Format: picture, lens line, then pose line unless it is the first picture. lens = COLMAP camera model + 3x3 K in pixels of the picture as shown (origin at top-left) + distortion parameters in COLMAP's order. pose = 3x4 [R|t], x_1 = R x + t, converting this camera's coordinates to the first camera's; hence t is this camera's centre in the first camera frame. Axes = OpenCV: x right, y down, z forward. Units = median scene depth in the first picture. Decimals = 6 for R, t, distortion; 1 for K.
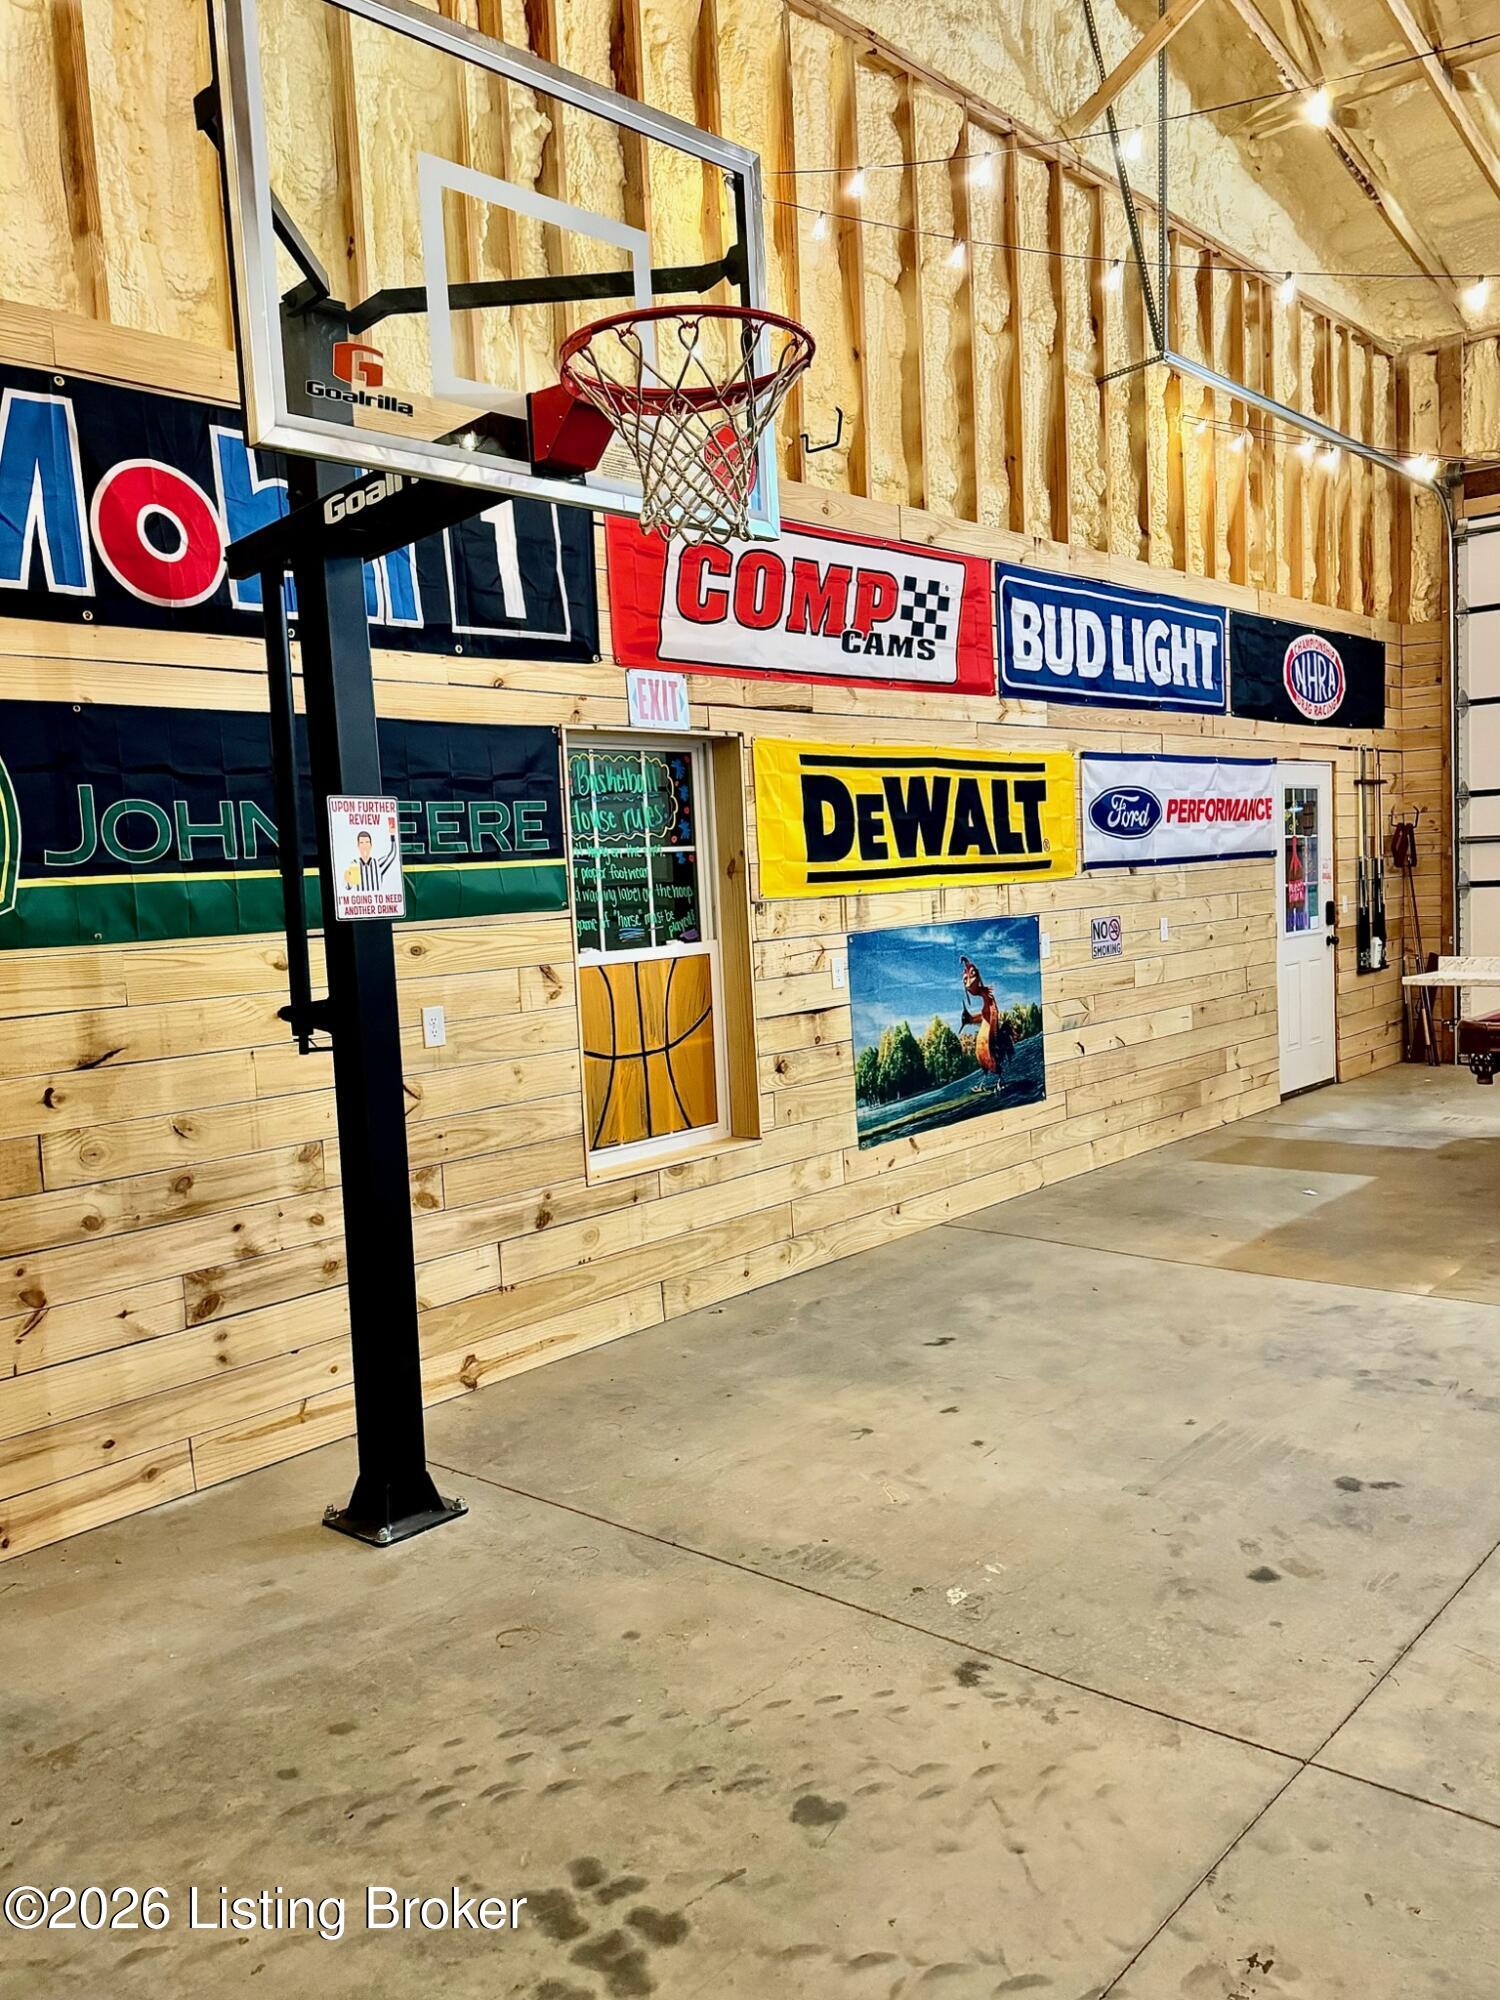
lens RADIAL K [[1613.0, 0, 752.1], [0, 1613.0, 986.6], [0, 0, 1]] dist [0.112141, -0.026534]
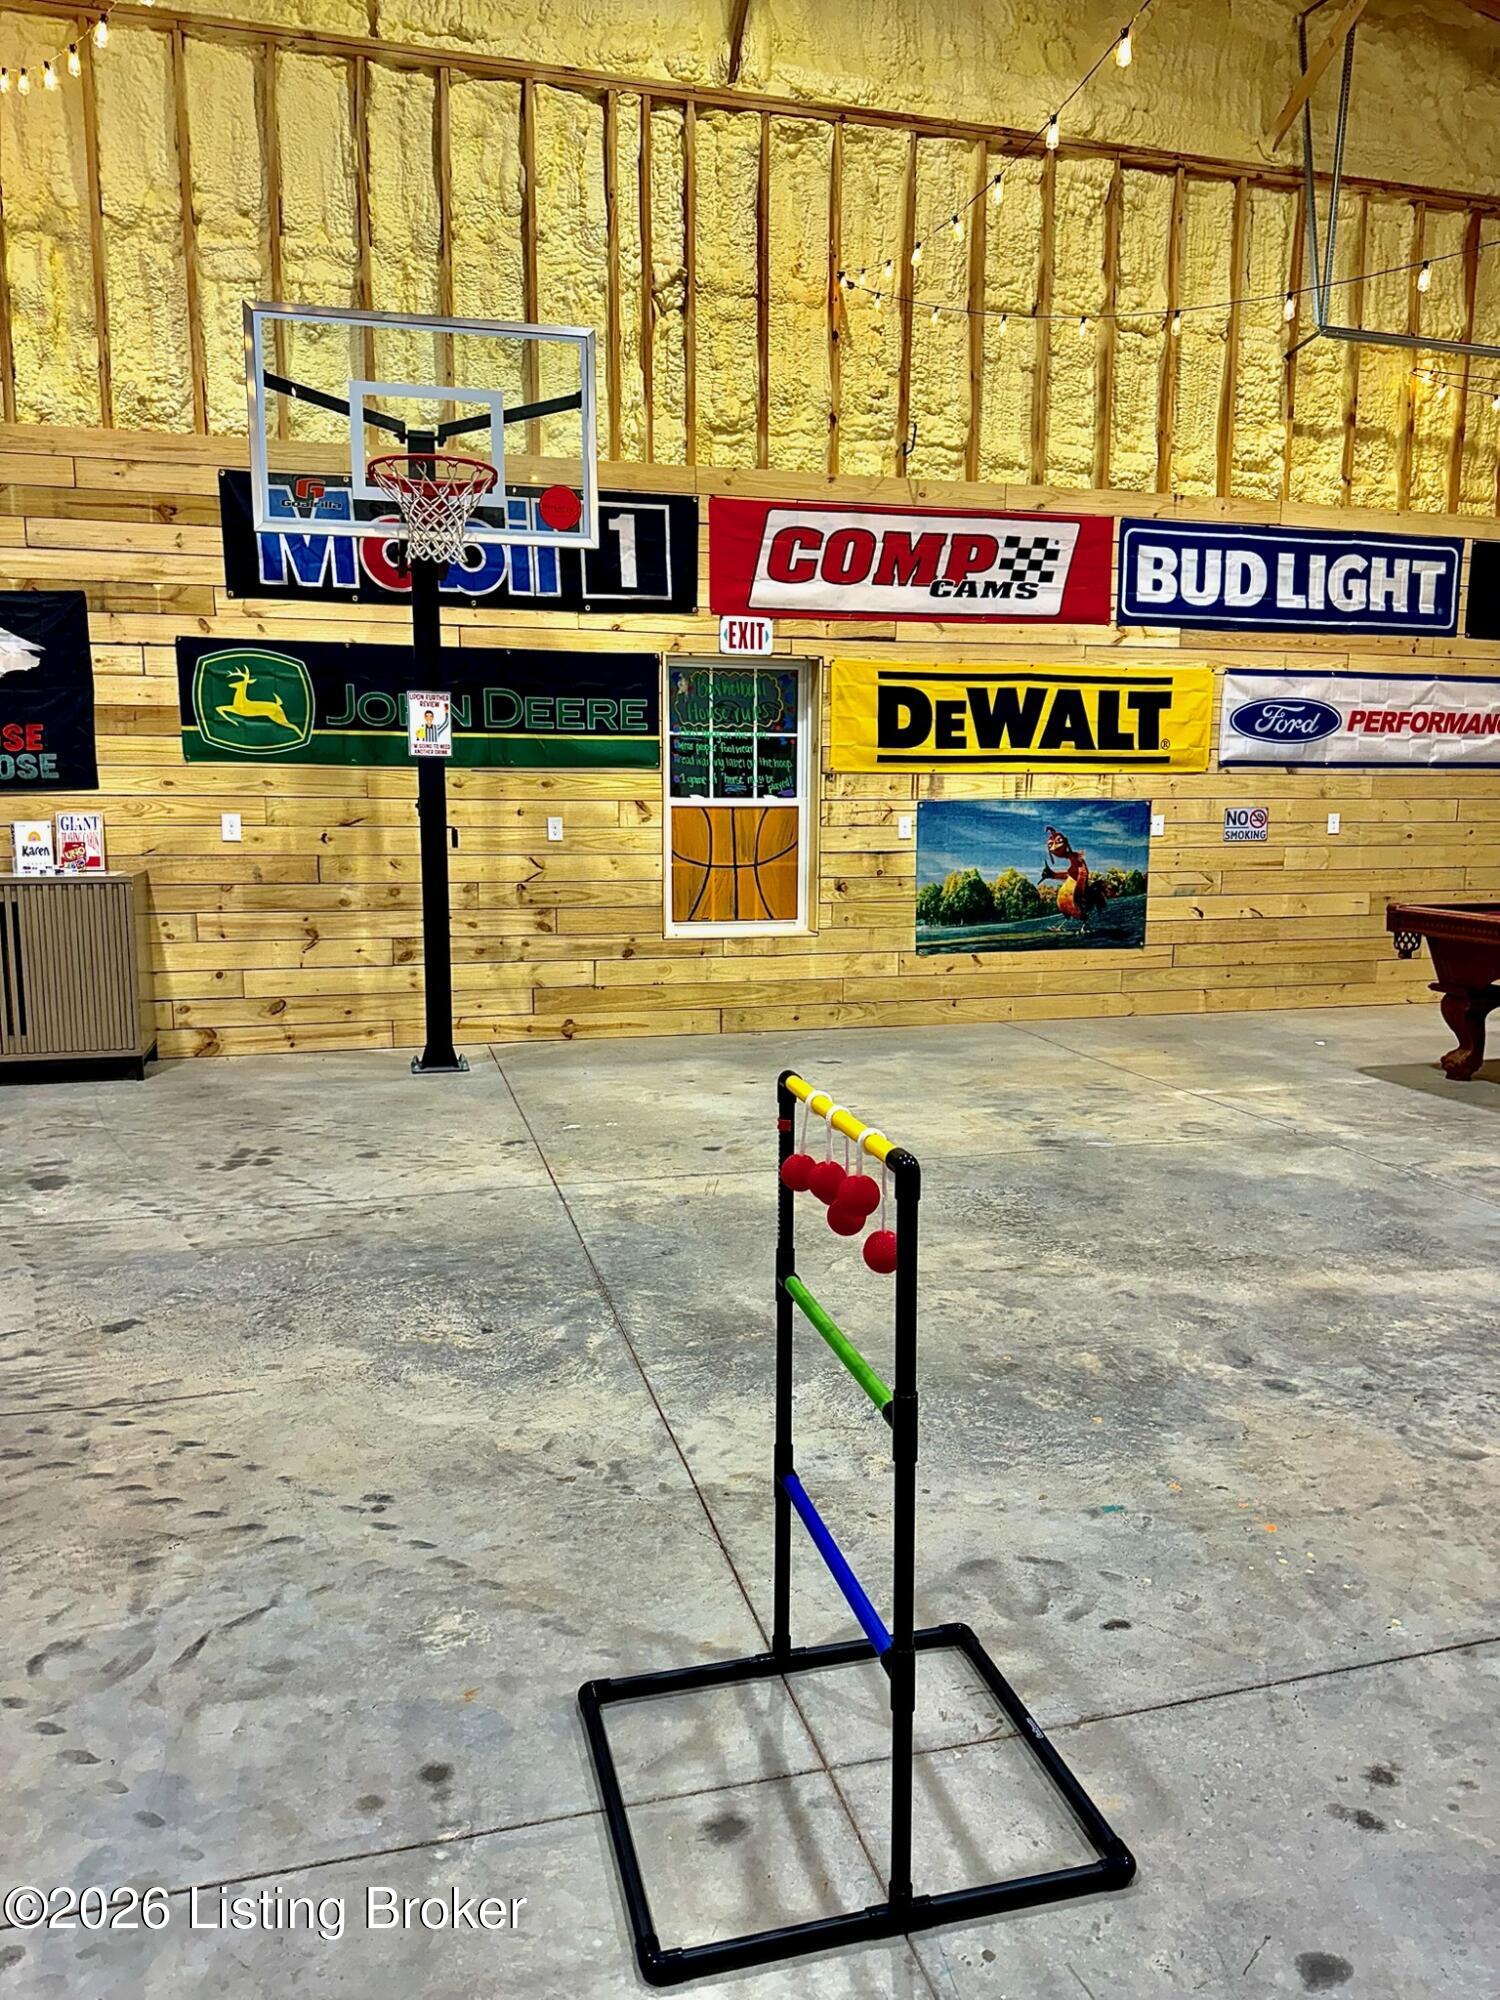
lens RADIAL K [[1412.6, 0, 733.2], [0, 1412.6, 1009.7], [0, 0, 1]] dist [0.055198, -0.052992]
pose [[0.823496, 0.136973, -0.550539, 0.618985], [-0.084719, 0.989226, 0.119394, 0.014048], [0.560961, -0.051680, 0.826228, -0.122990]]
